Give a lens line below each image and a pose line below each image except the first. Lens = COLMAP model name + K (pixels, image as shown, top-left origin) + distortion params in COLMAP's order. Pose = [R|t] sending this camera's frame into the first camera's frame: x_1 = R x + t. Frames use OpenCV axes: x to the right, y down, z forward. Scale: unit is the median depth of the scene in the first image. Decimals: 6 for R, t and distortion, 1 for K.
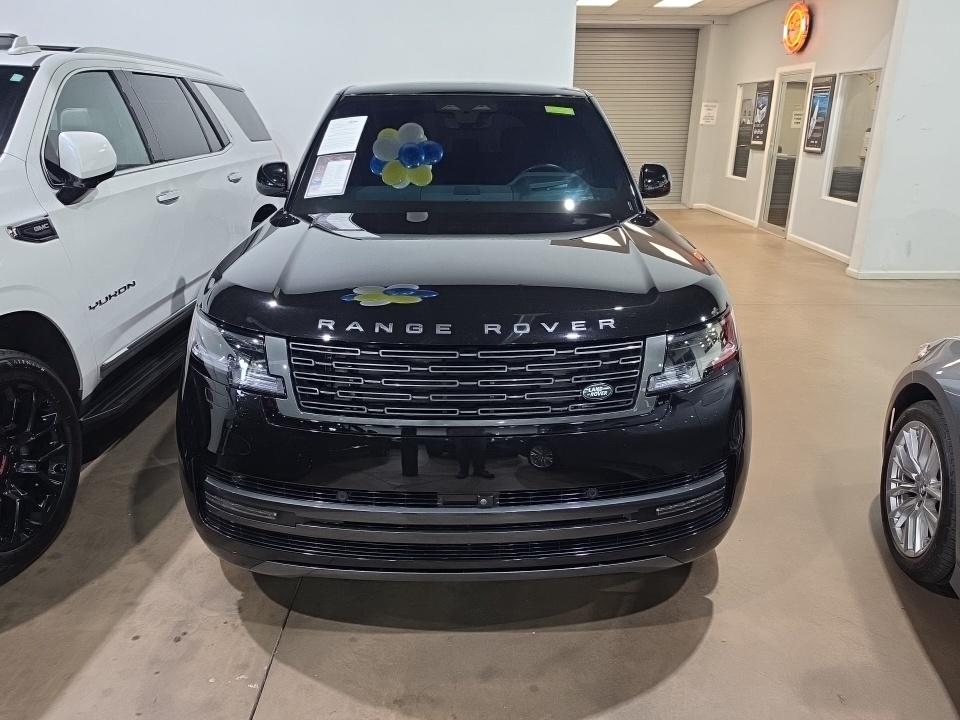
lens RADIAL K [[659.9, 0, 472.0], [0, 659.9, 353.6], [0, 0, 1]] dist [0.042564, -0.059453]
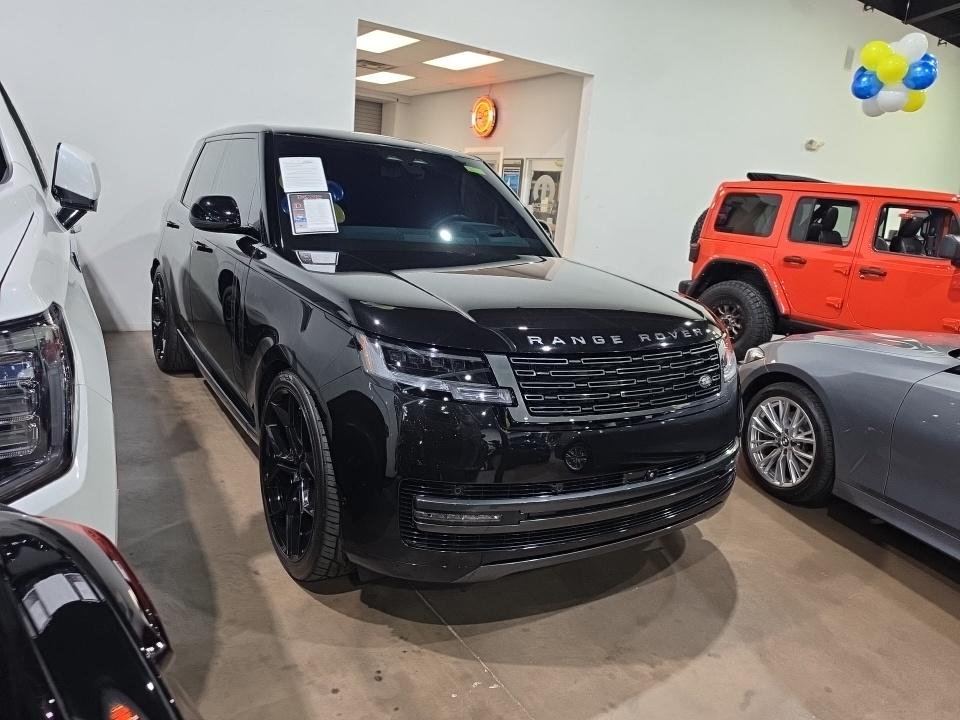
lens RADIAL K [[657.8, 0, 480.0], [0, 657.8, 360.0], [0, 0, 1]] dist [0.047500, -0.068242]
pose [[0.852757, -0.054338, 0.519473, -0.186552], [0.092142, 0.994626, -0.047218, 0.007368], [-0.514116, 0.088130, 0.853181, 0.015342]]
